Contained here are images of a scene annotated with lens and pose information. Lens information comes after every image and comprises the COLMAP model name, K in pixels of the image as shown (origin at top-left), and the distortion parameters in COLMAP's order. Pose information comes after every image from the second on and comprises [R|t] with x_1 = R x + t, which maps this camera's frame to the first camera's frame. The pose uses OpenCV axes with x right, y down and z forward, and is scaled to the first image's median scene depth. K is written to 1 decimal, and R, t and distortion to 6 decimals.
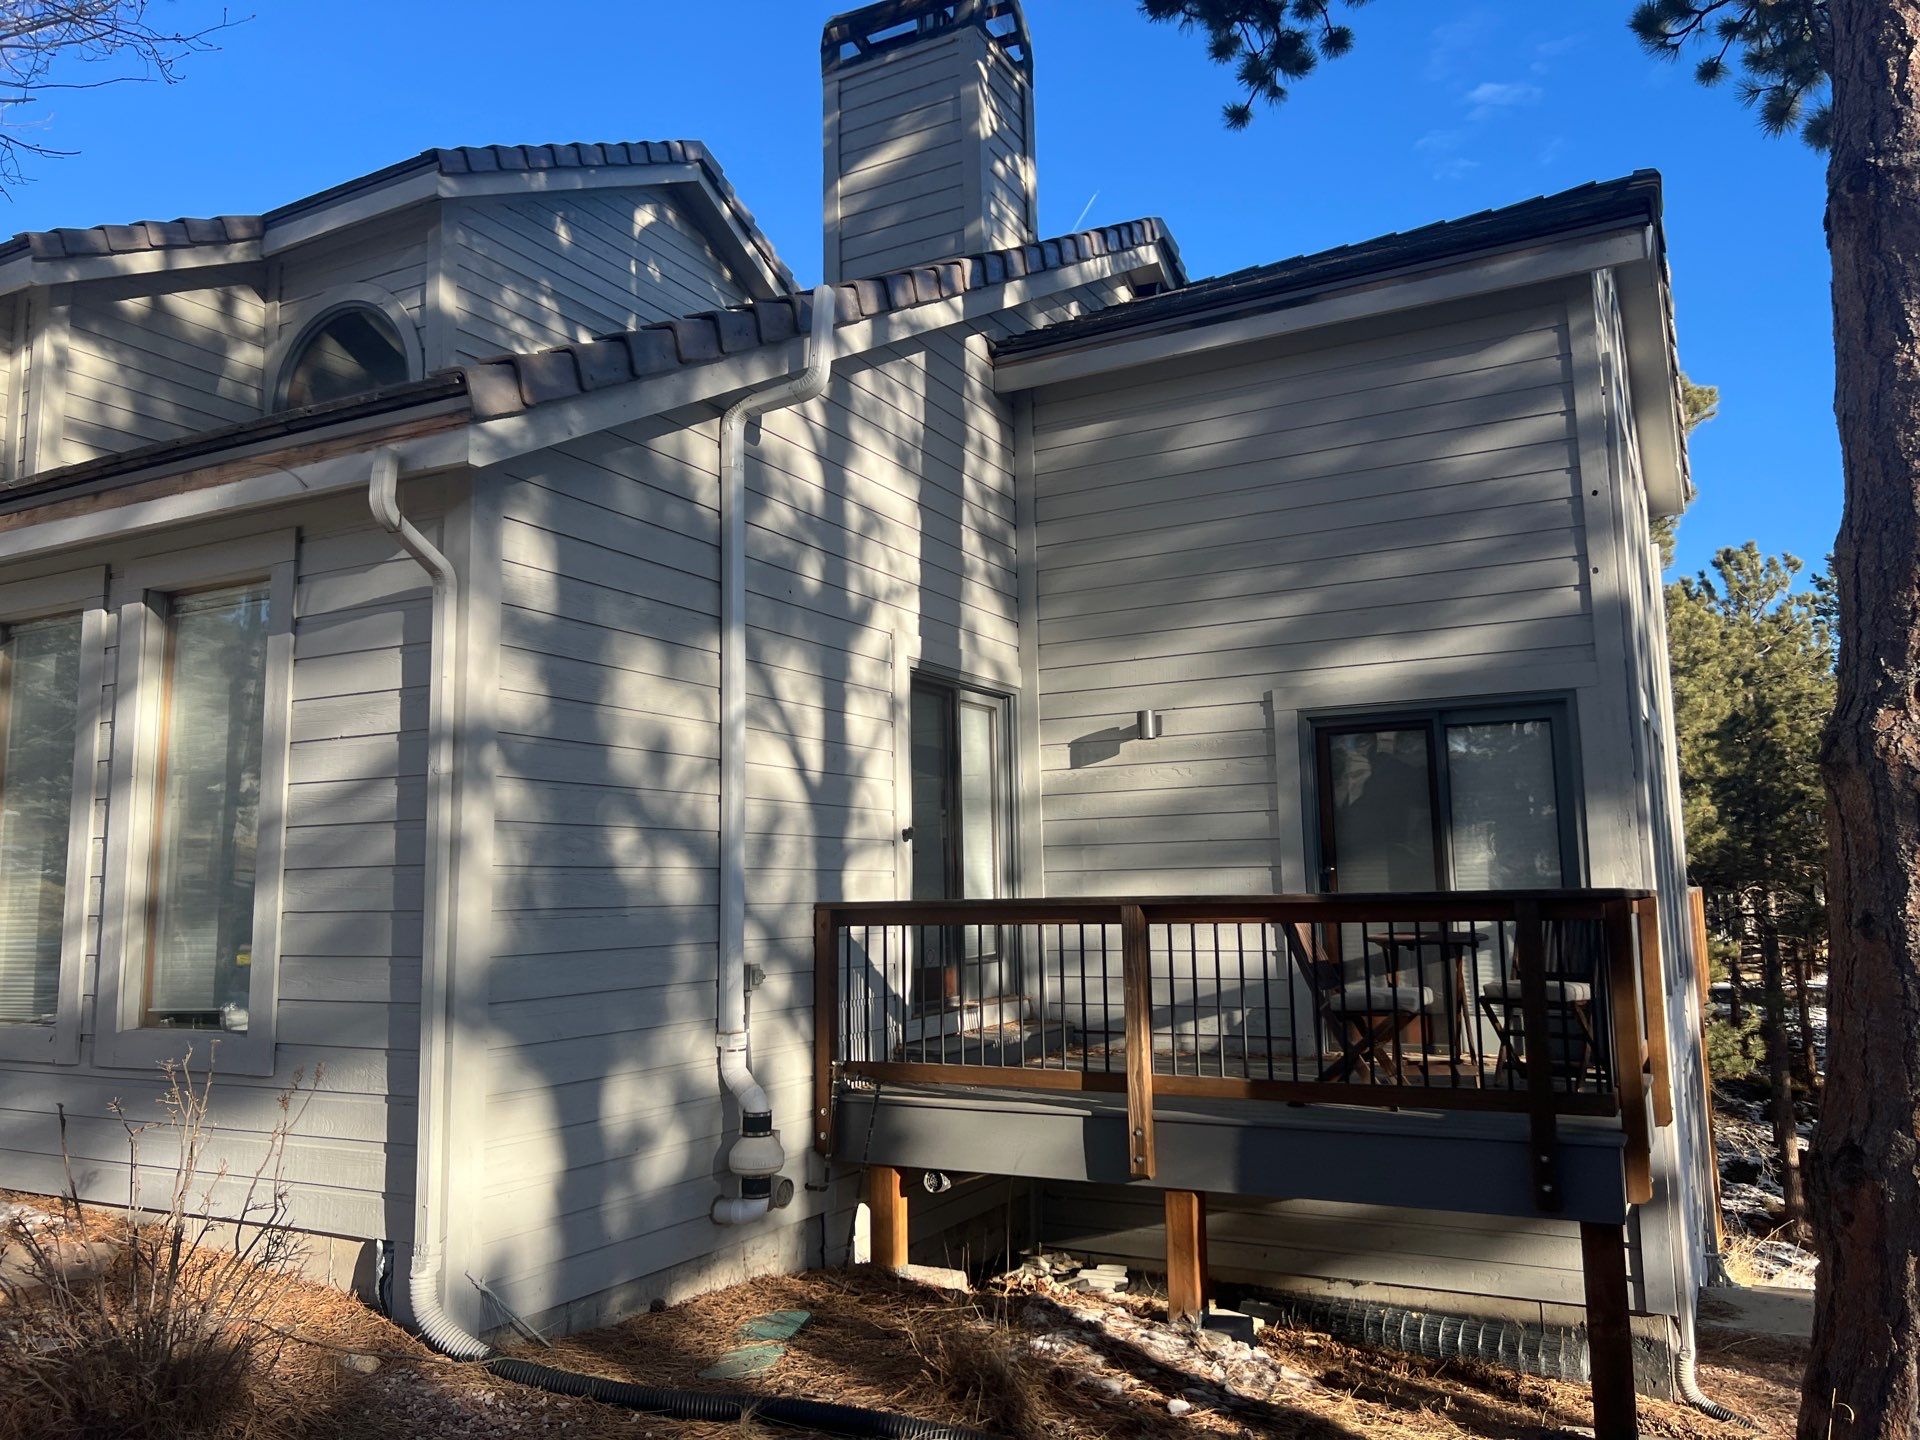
lens RADIAL K [[1468.2, 0, 958.4], [0, 1468.2, 722.2], [0, 0, 1]] dist [0.051076, -0.058729]
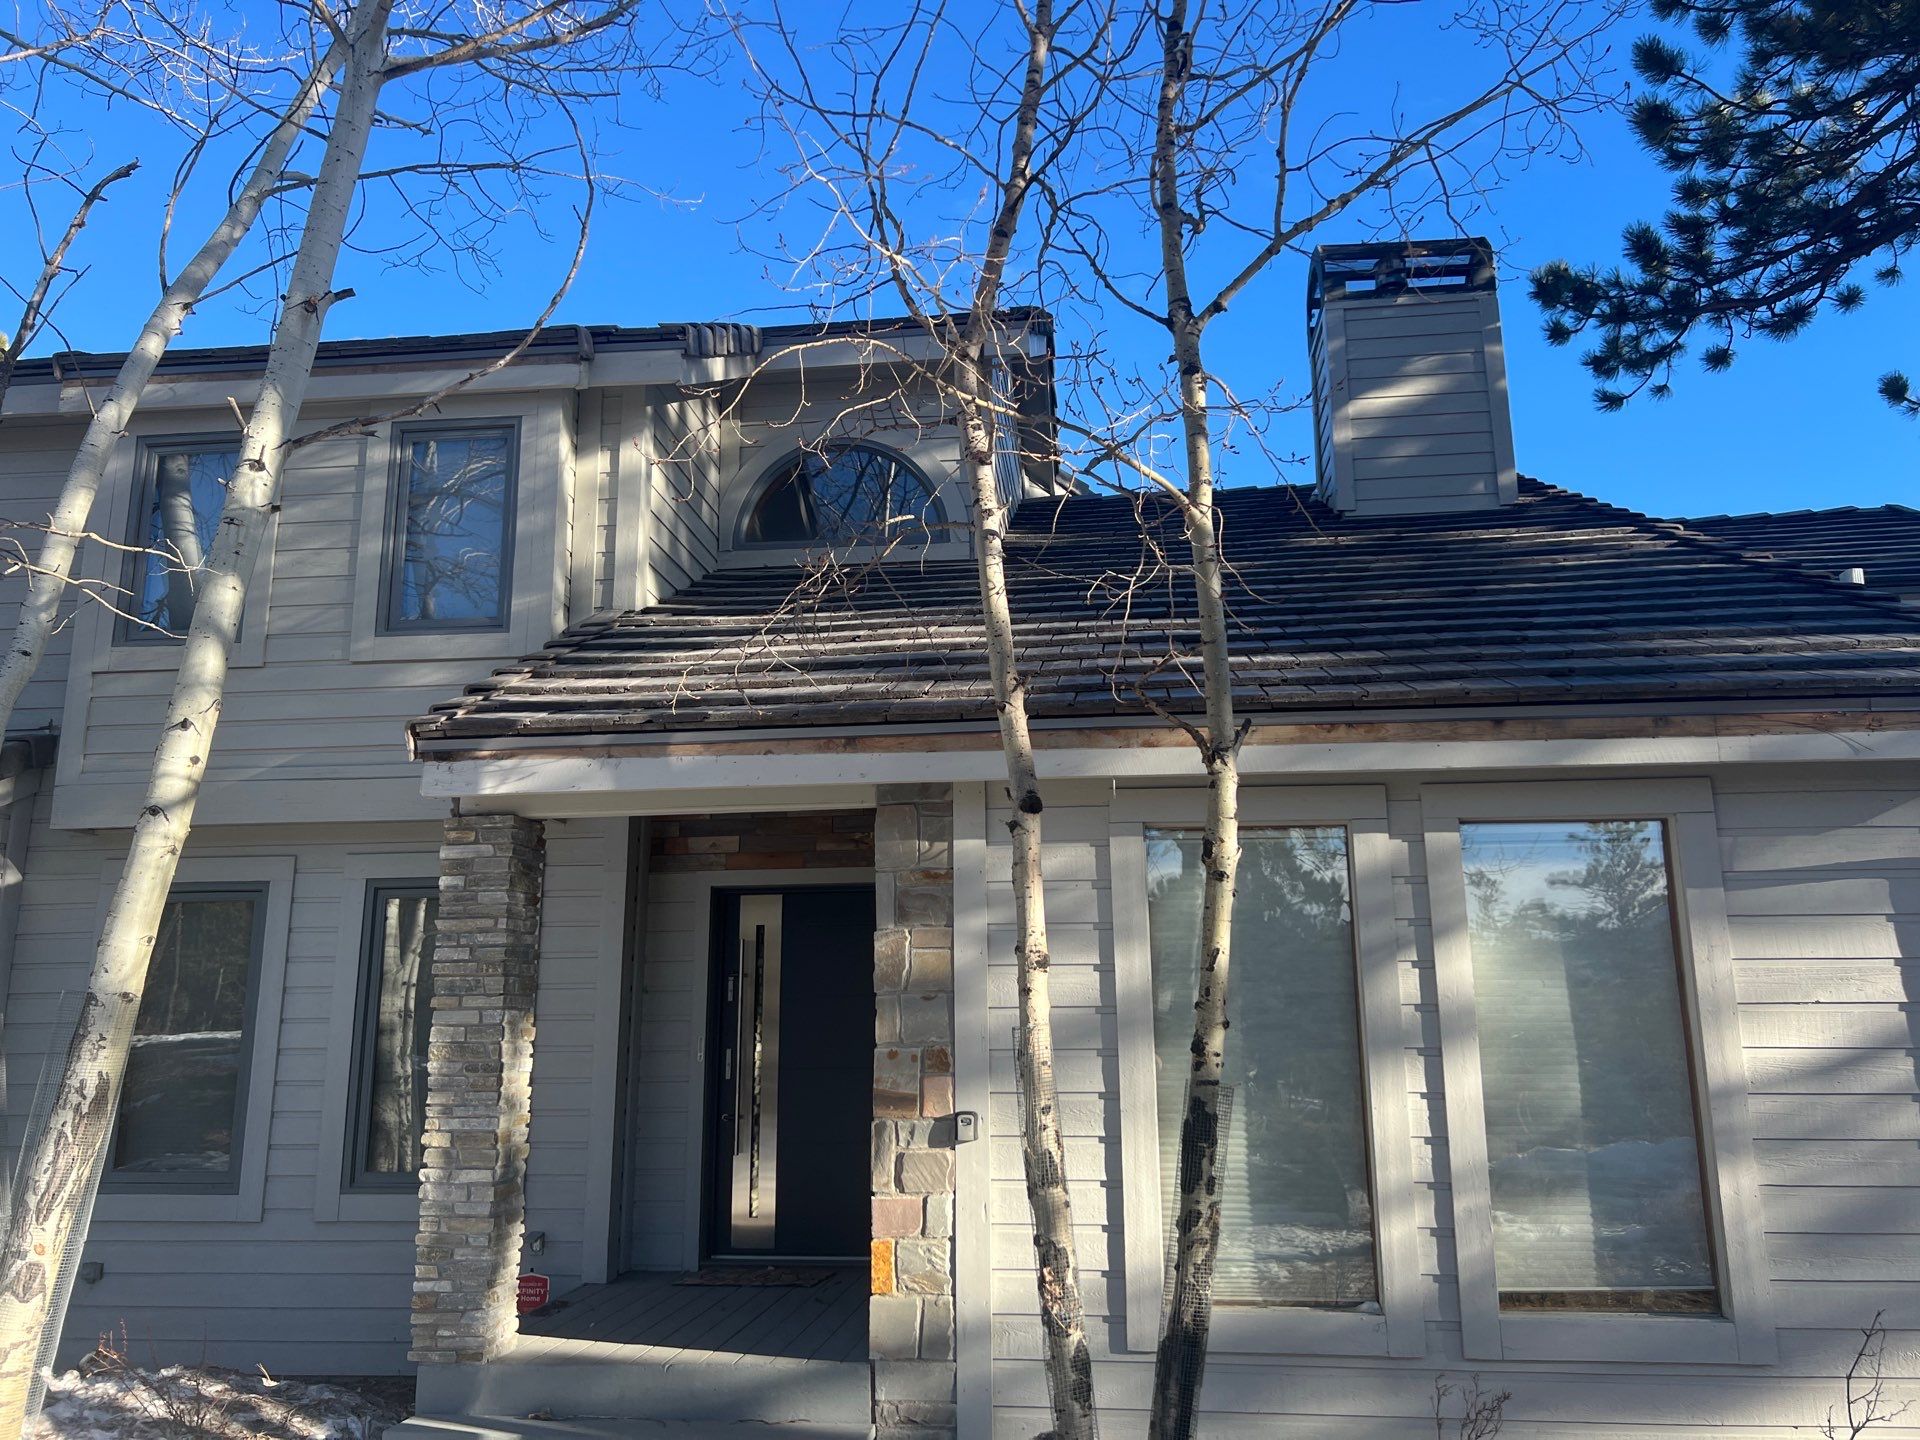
lens RADIAL K [[1432.1, 0, 954.7], [0, 1432.1, 716.8], [0, 0, 1]] dist [0.070760, -0.102310]
pose [[0.934147, 0.086551, 0.346234, -0.908114], [-0.055753, 0.993627, -0.097962, -0.036565], [-0.352506, 0.072207, 0.933020, 0.205822]]
